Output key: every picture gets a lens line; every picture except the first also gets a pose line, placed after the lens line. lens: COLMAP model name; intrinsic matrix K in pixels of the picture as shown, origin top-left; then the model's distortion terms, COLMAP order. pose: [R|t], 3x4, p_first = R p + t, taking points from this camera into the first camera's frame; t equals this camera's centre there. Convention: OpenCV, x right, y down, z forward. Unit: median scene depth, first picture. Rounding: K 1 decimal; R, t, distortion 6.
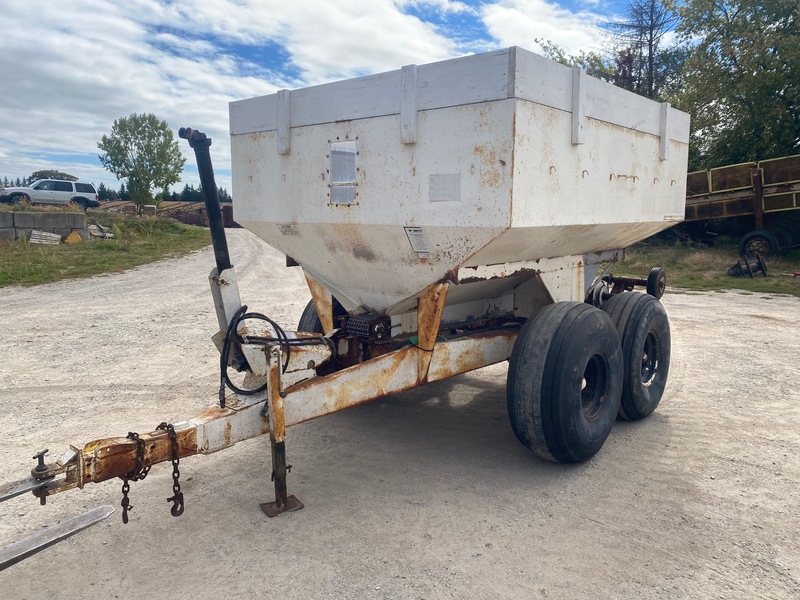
lens RADIAL K [[608.0, 0, 397.7], [0, 608.0, 299.8], [0, 0, 1]] dist [0.052902, -0.064804]
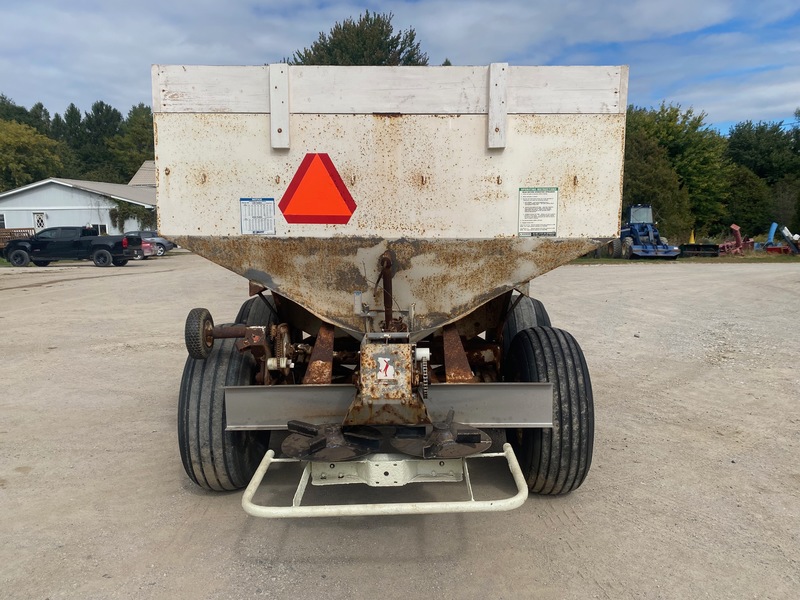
lens RADIAL K [[608.0, 0, 398.4], [0, 608.0, 300.3], [0, 0, 1]] dist [0.052902, -0.064804]
pose [[-0.759804, 0.076470, -0.645639, 0.910788], [-0.094141, 0.969653, 0.225633, -0.301943], [0.643300, 0.232219, -0.729547, 2.146805]]
